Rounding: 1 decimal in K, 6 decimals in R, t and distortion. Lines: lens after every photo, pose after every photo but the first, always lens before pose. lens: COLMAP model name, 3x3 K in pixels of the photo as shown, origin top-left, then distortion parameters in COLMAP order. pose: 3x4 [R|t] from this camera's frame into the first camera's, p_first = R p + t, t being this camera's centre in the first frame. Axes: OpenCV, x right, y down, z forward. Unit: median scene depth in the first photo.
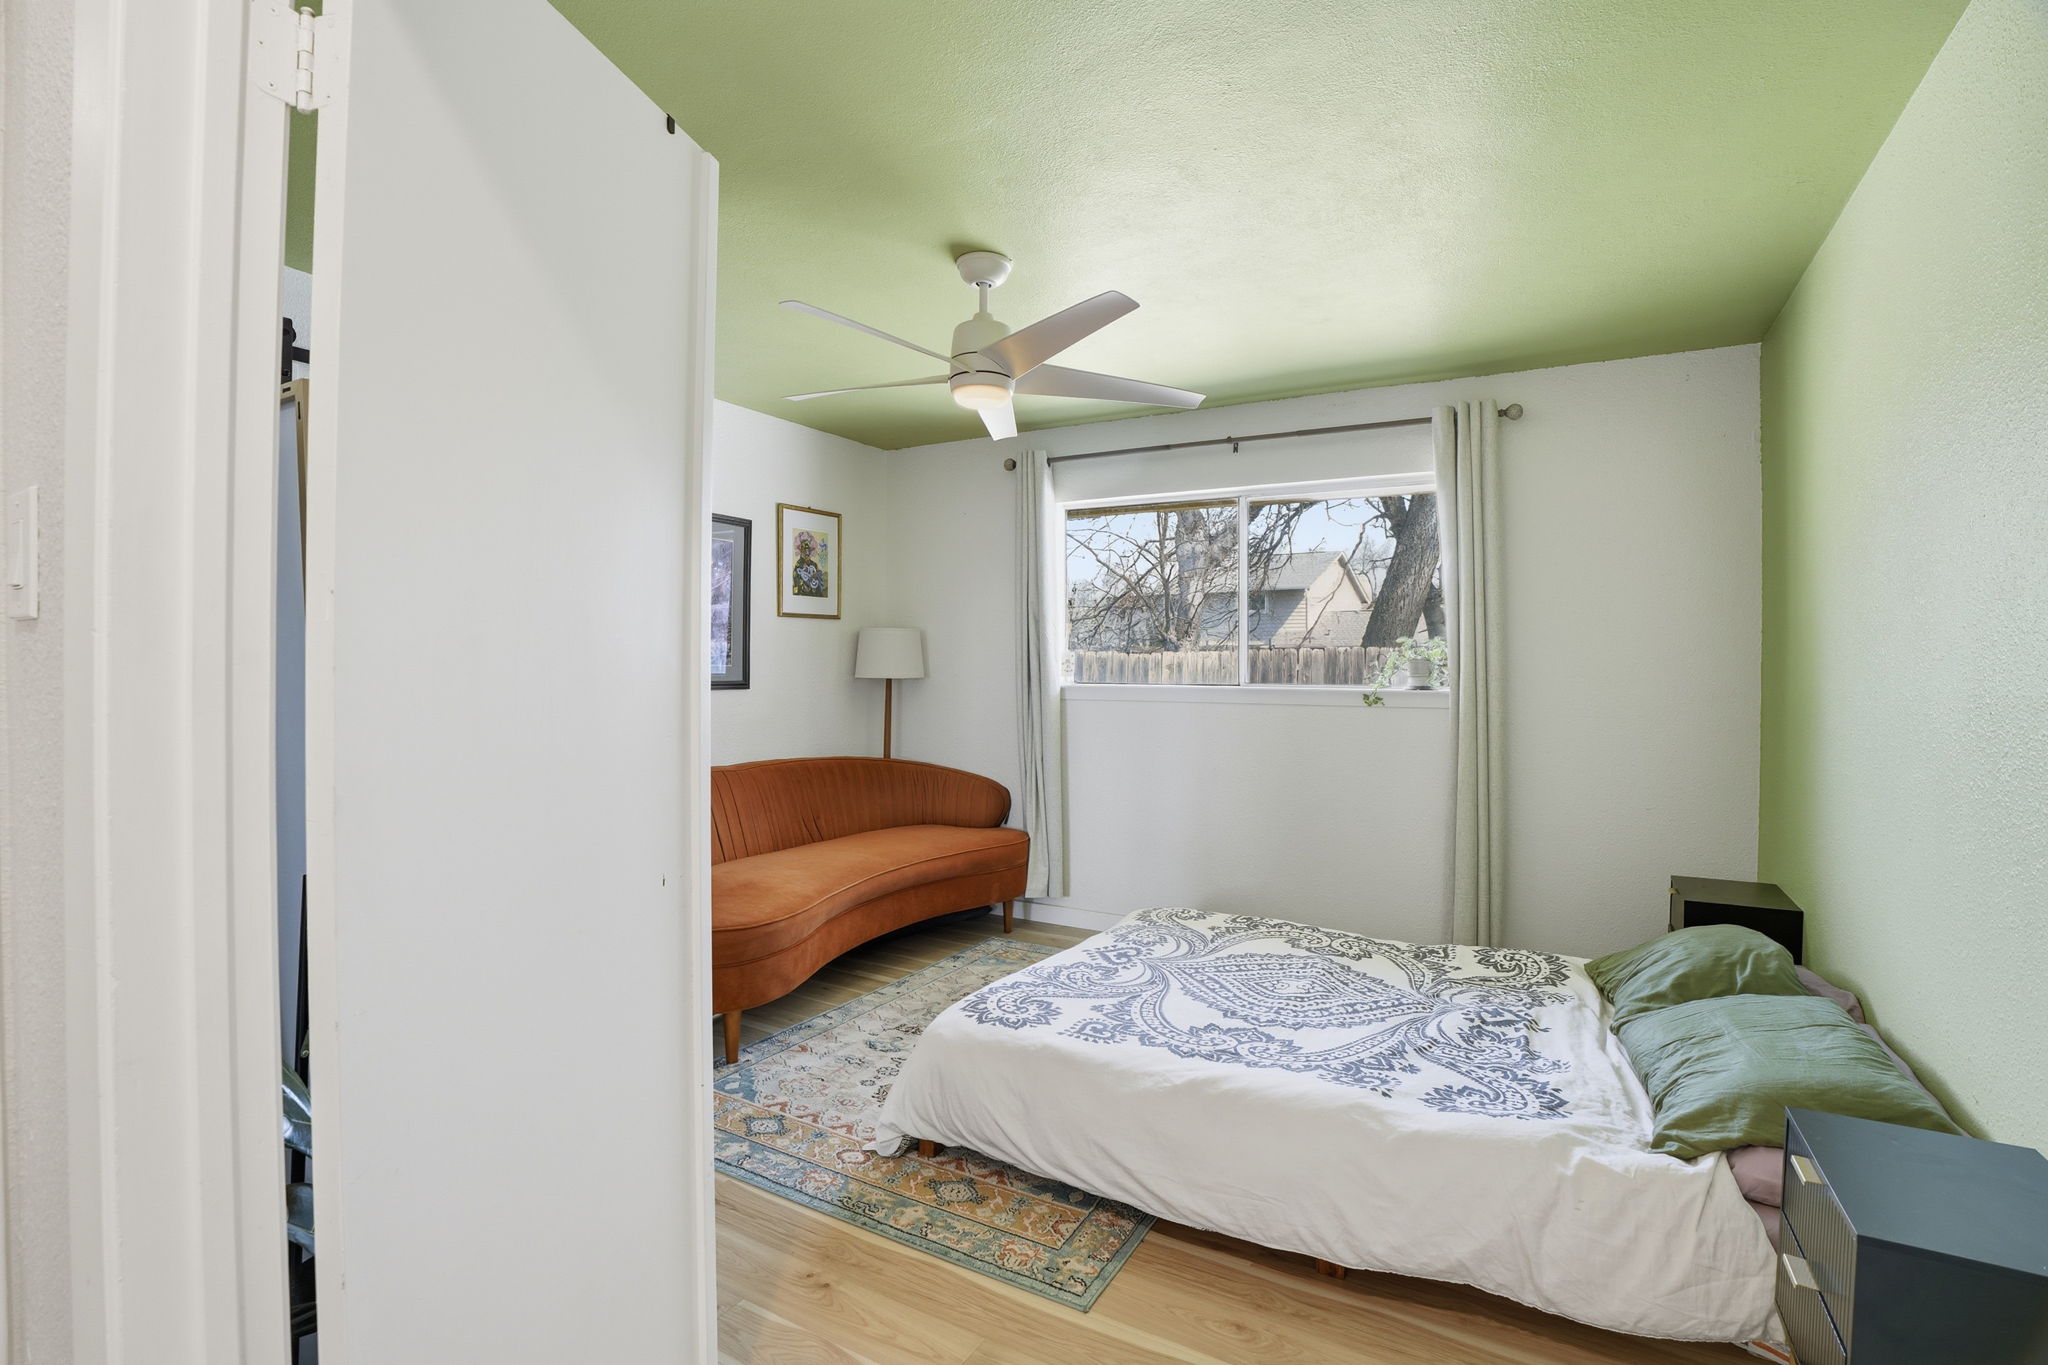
lens RADIAL K [[975.6, 0, 1024.0], [0, 975.6, 682.5], [0, 0, 1]] dist [-0.074415, 0.019524]
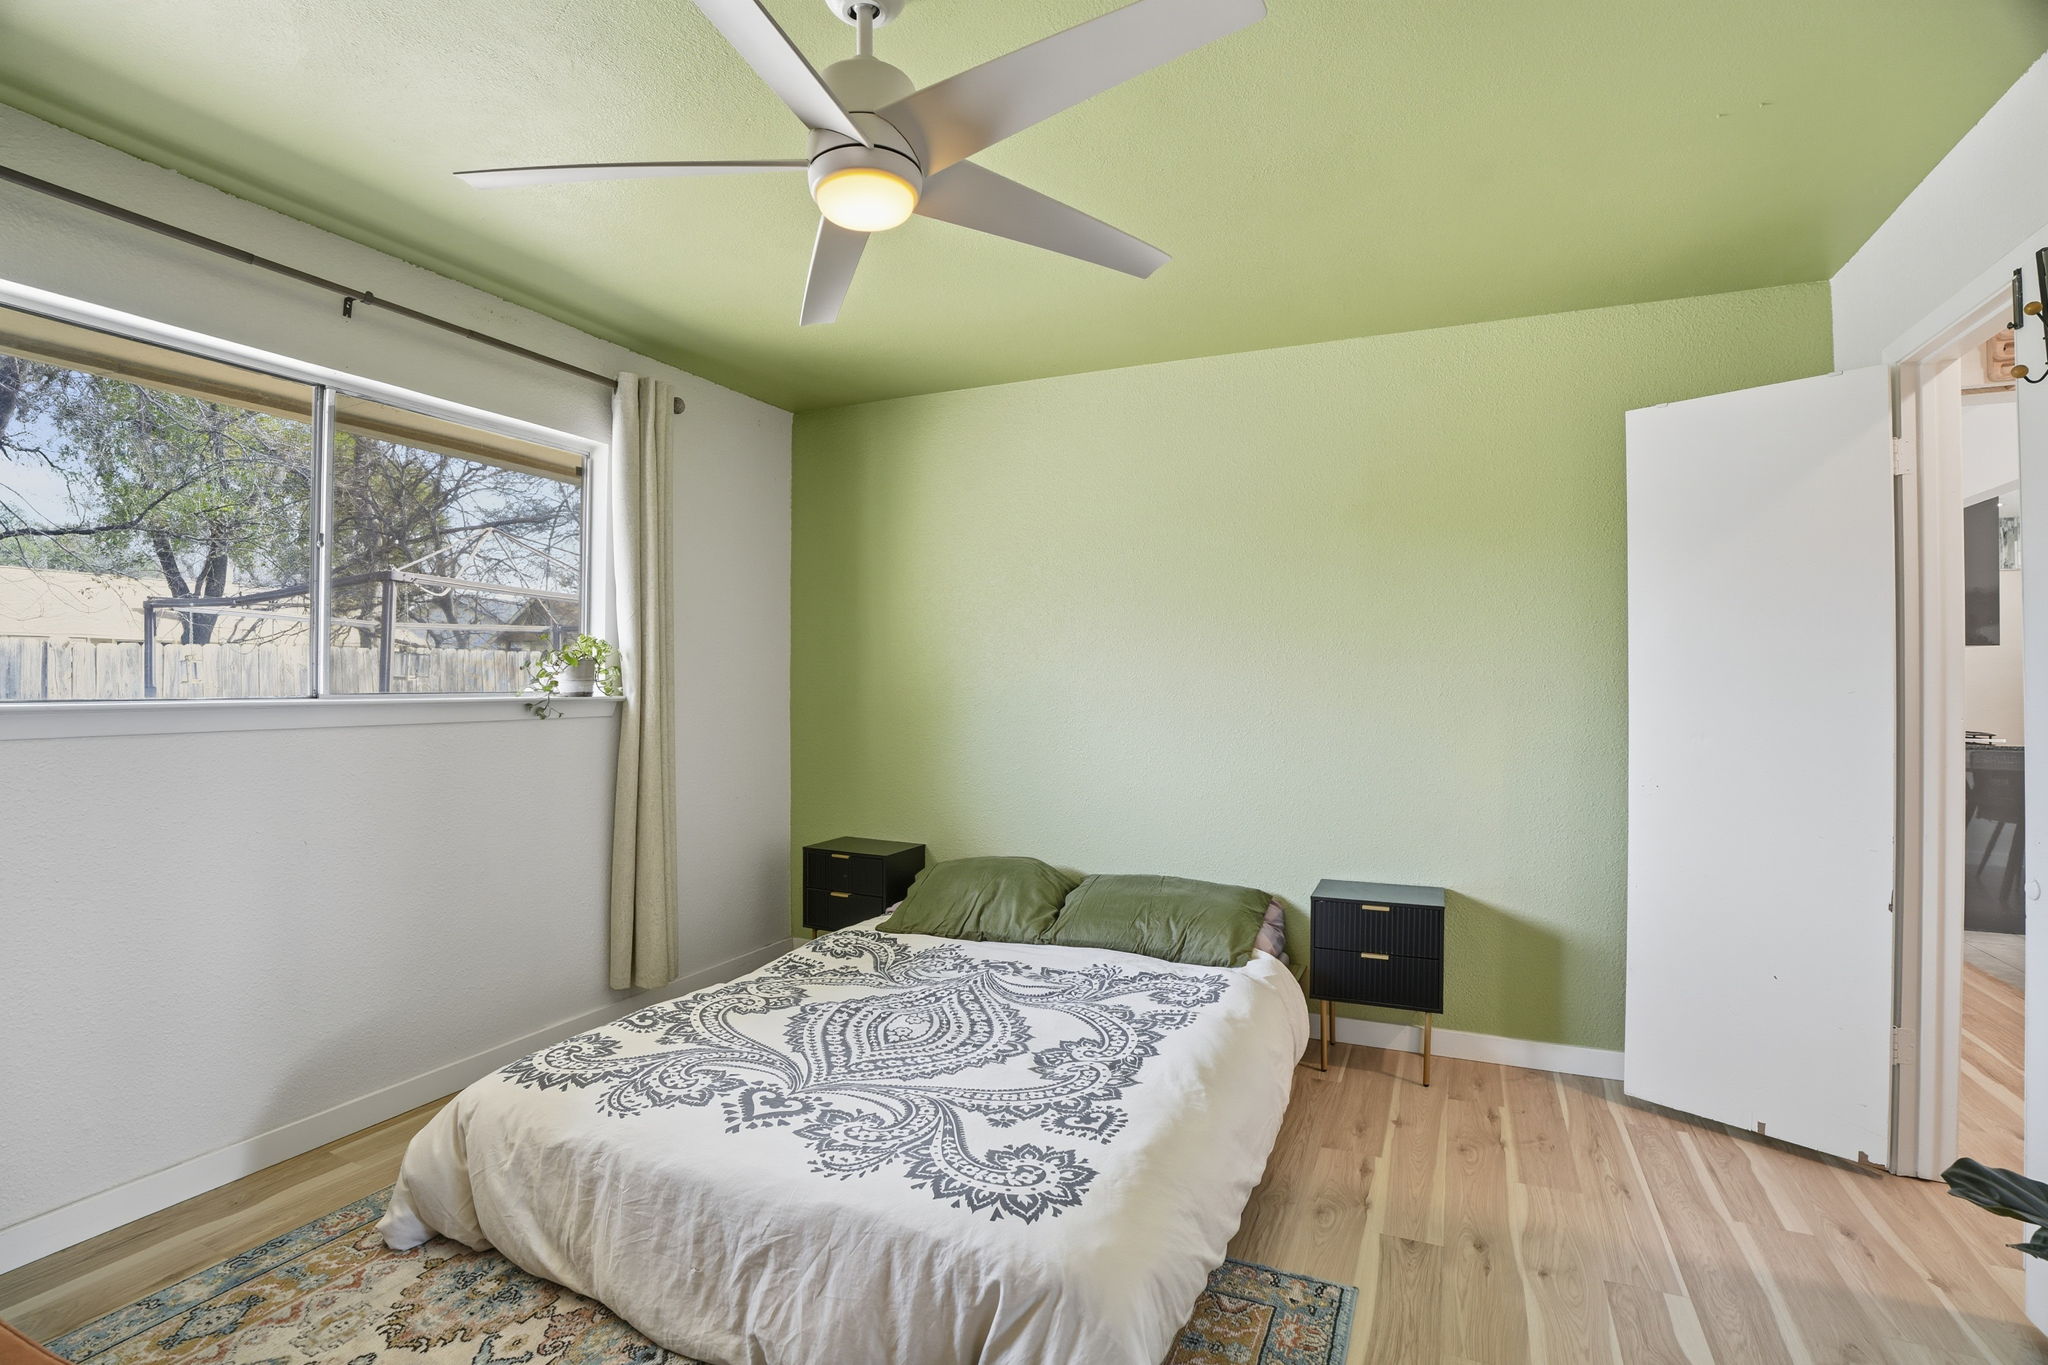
lens RADIAL K [[959.8, 0, 1020.6], [0, 959.8, 676.5], [0, 0, 1]] dist [-0.072400, 0.019691]
pose [[-0.098437, -0.003996, 0.995135, -0.544832], [0.005550, 0.999974, 0.004564, -0.013105], [-0.995128, 0.005972, -0.098412, 0.871558]]
